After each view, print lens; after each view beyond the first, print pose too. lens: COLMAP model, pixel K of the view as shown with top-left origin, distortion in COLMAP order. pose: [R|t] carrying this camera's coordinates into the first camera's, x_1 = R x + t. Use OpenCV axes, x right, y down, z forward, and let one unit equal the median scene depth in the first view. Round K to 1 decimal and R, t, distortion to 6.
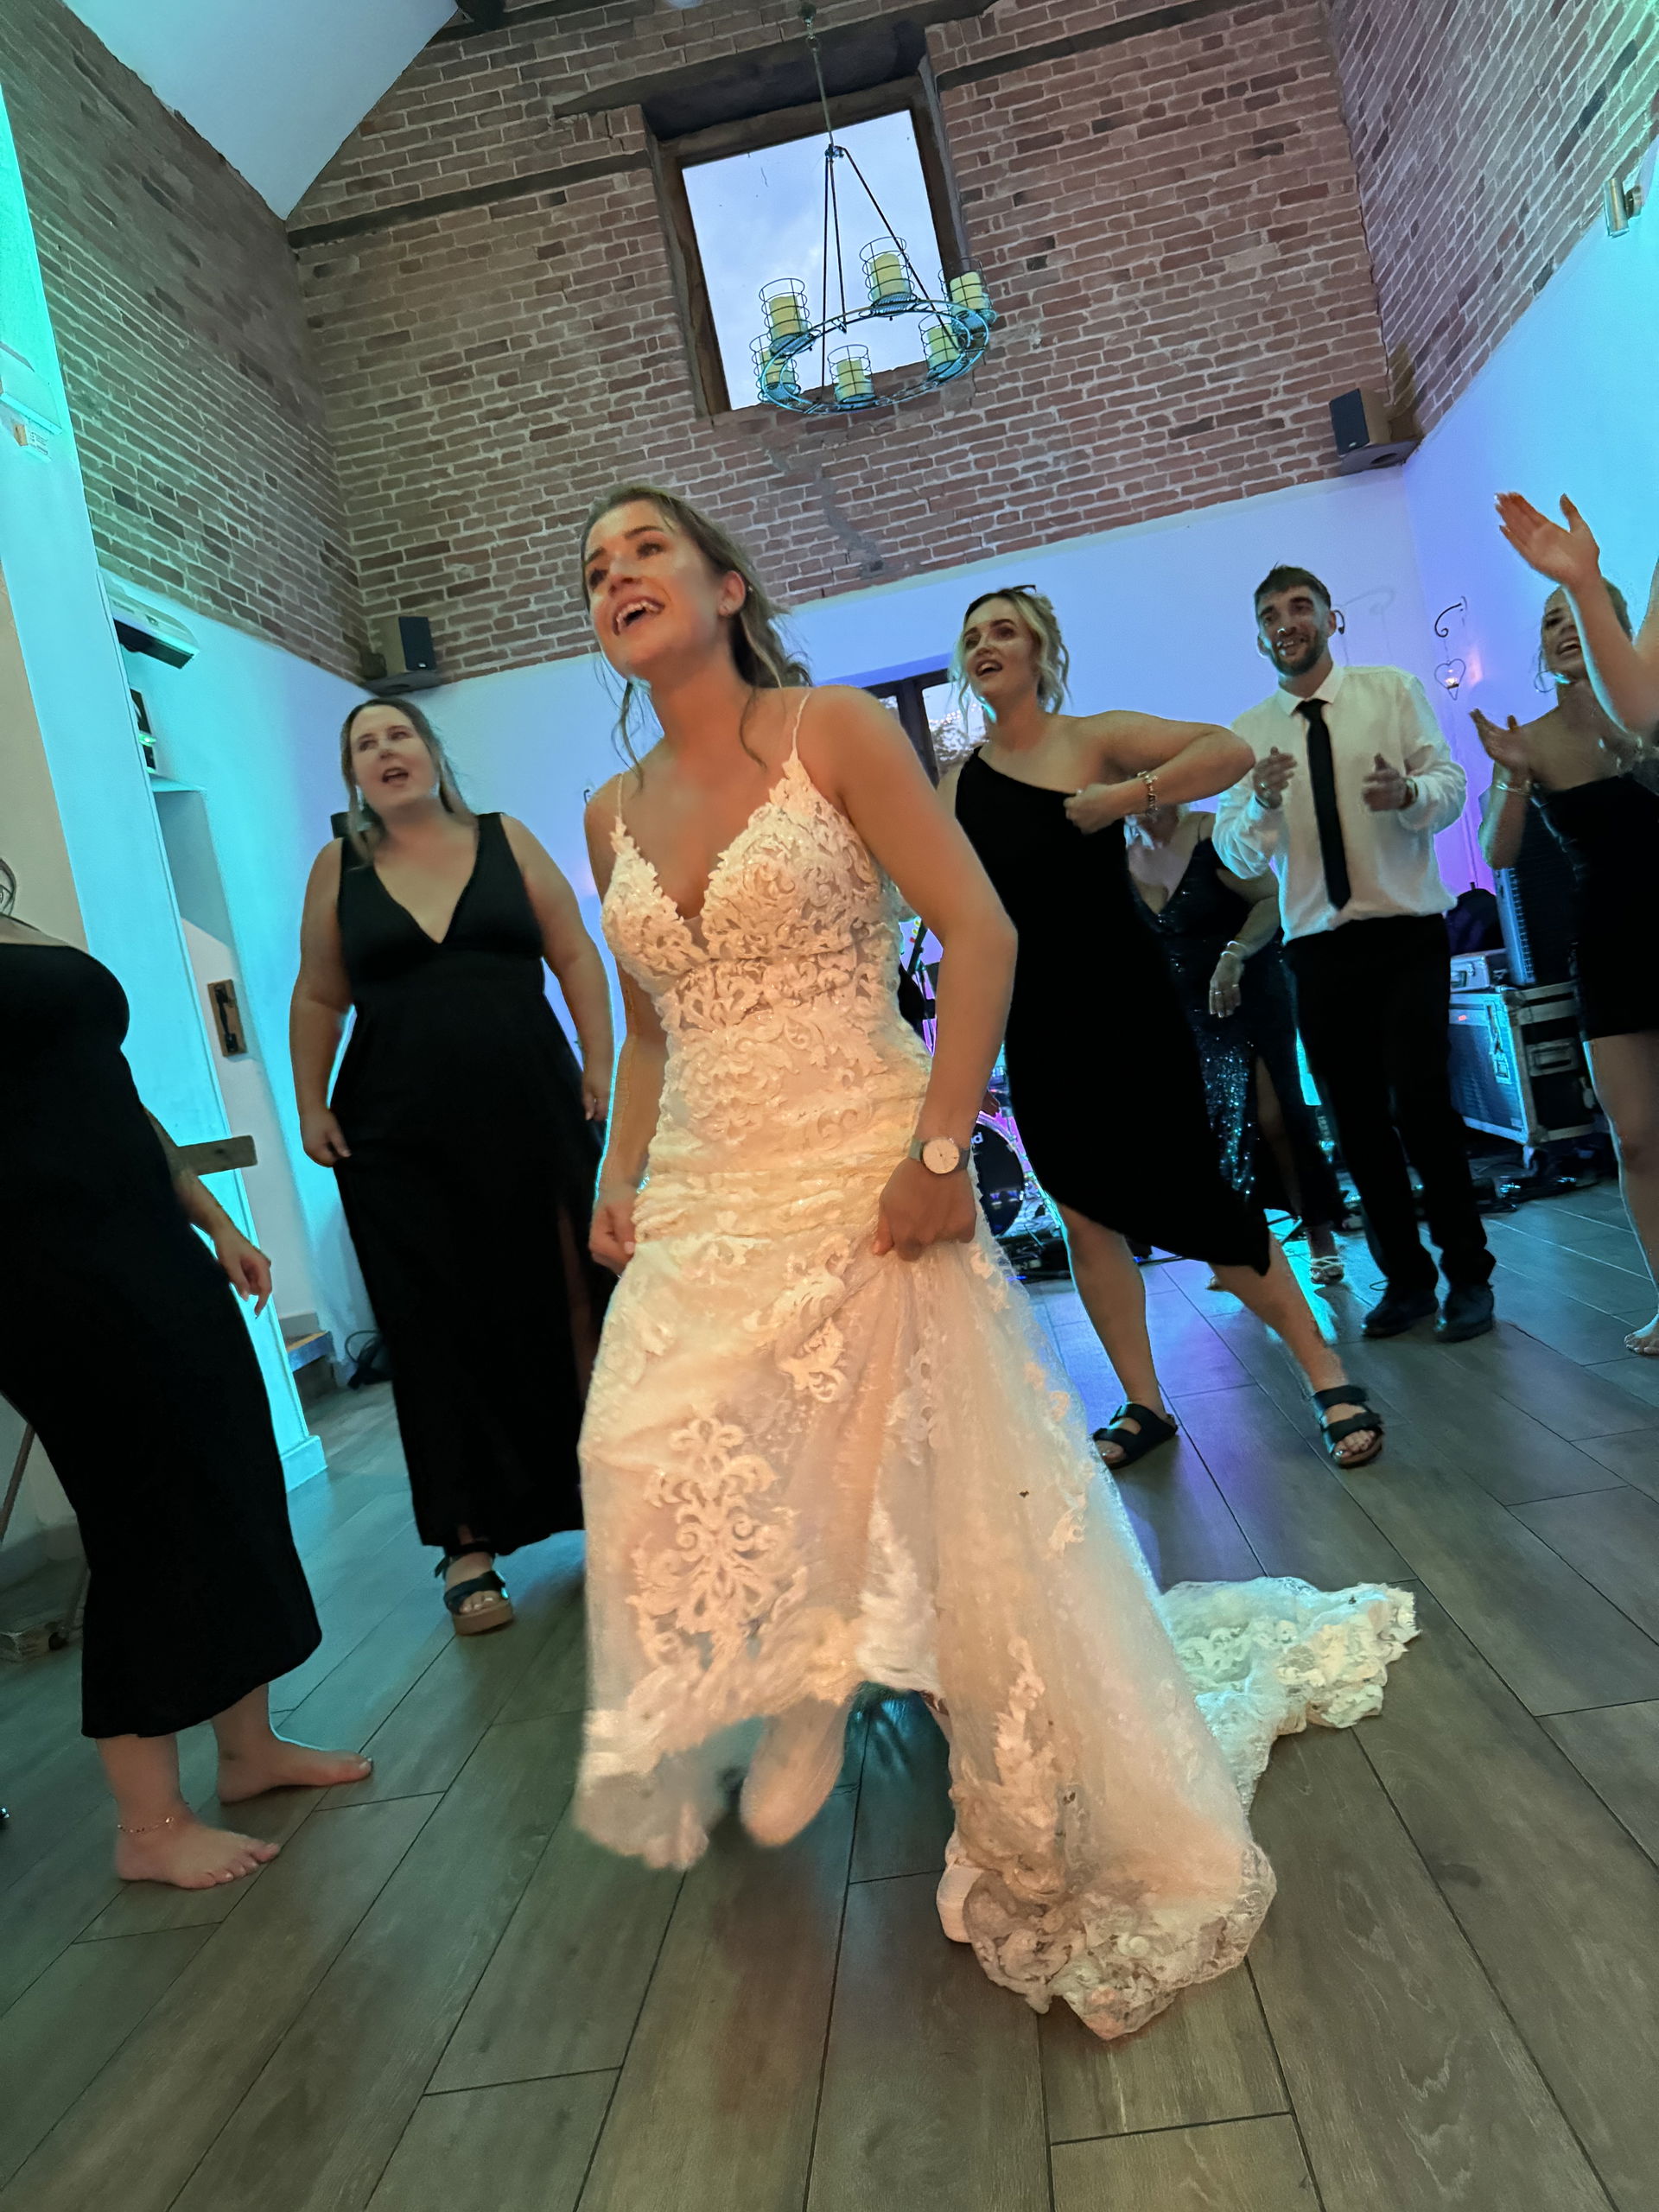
lens RADIAL K [[1569.0, 0, 836.2], [0, 1569.0, 1105.2], [0, 0, 1]] dist [0.018448, -0.014518]
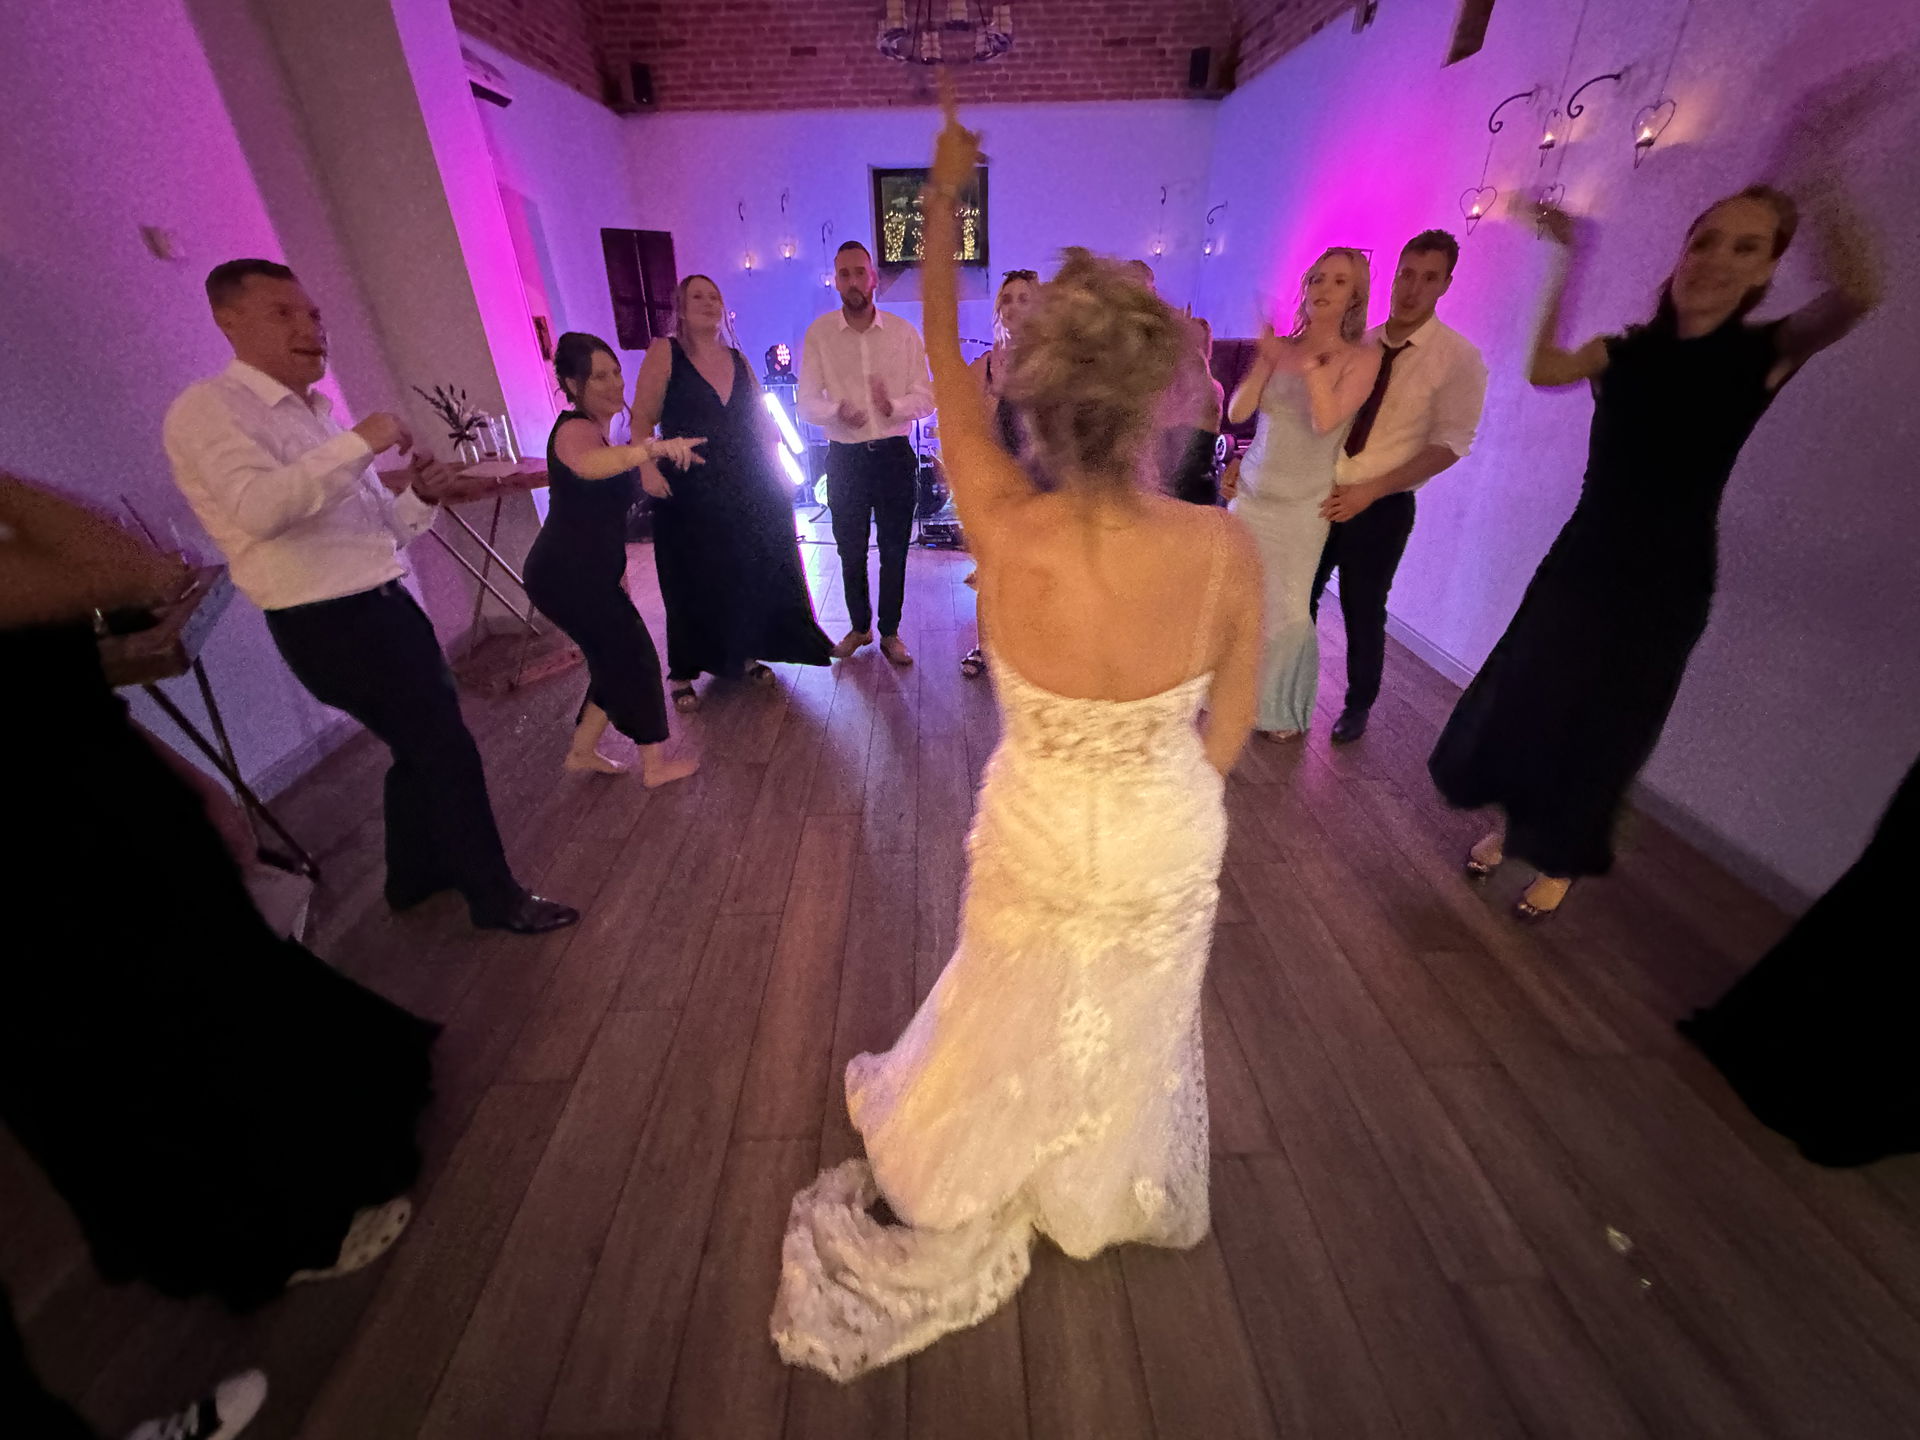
lens RADIAL K [[769.2, 0, 954.8], [0, 769.2, 712.1], [0, 0, 1]] dist [0.004153, -0.000309]
pose [[0.977815, 0.103810, 0.181938, -0.023340], [-0.170437, 0.899225, 0.402922, -0.080961], [-0.121776, -0.424992, 0.896968, -0.045969]]
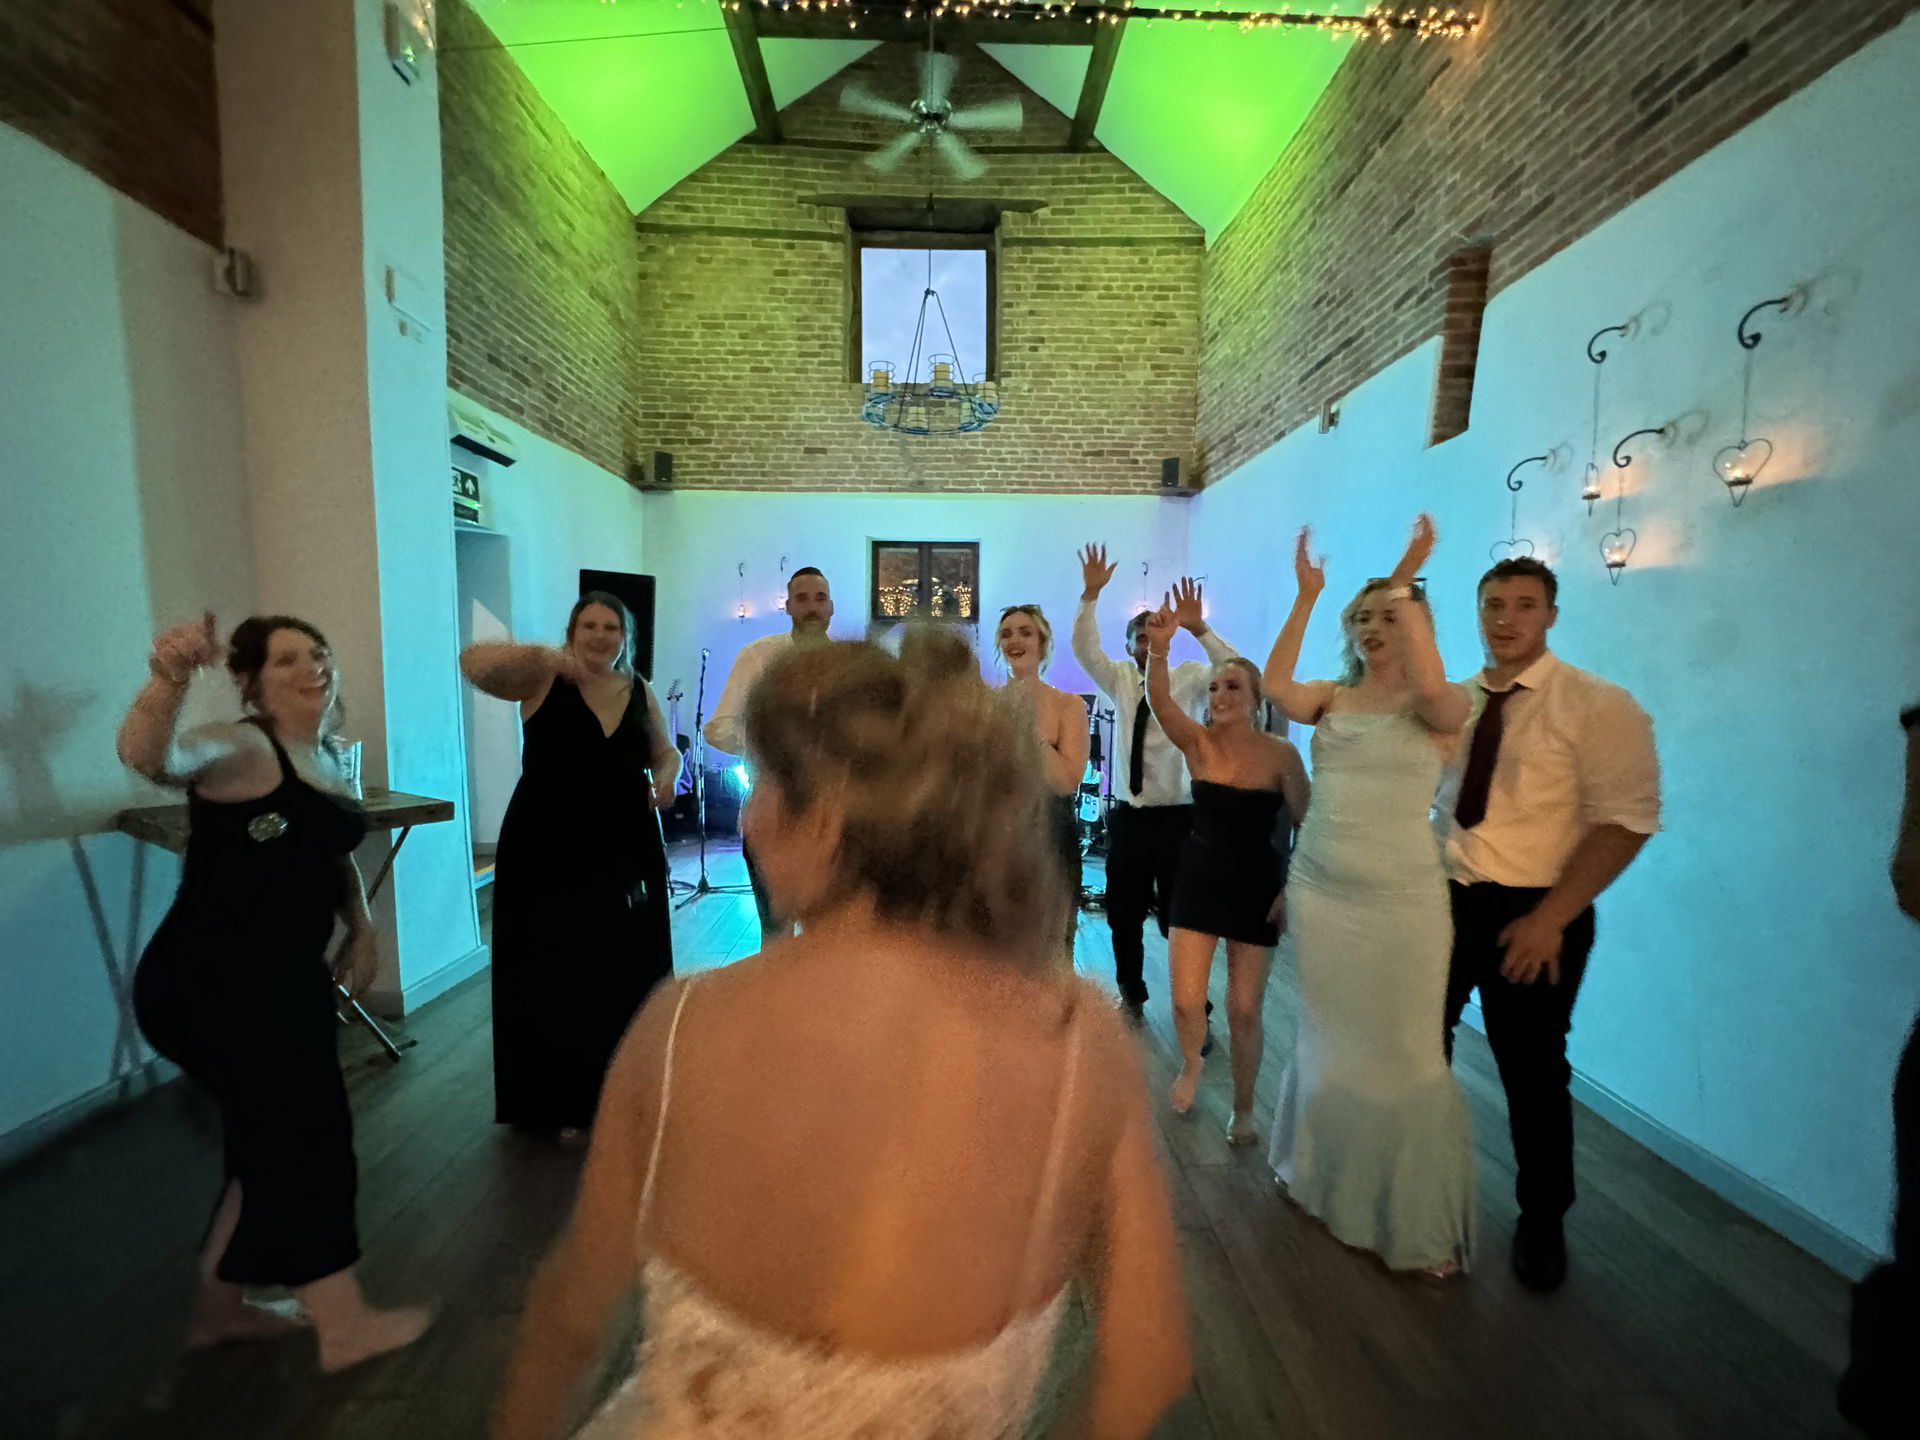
lens RADIAL K [[769.2, 0, 953.6], [0, 769.2, 723.0], [0, 0, 1]] dist [0.004153, -0.000309]
pose [[0.972360, 0.197815, 0.124038, 0.006564], [-0.200322, 0.979698, 0.007945, -0.077328], [-0.119948, -0.032573, 0.992246, 0.069751]]
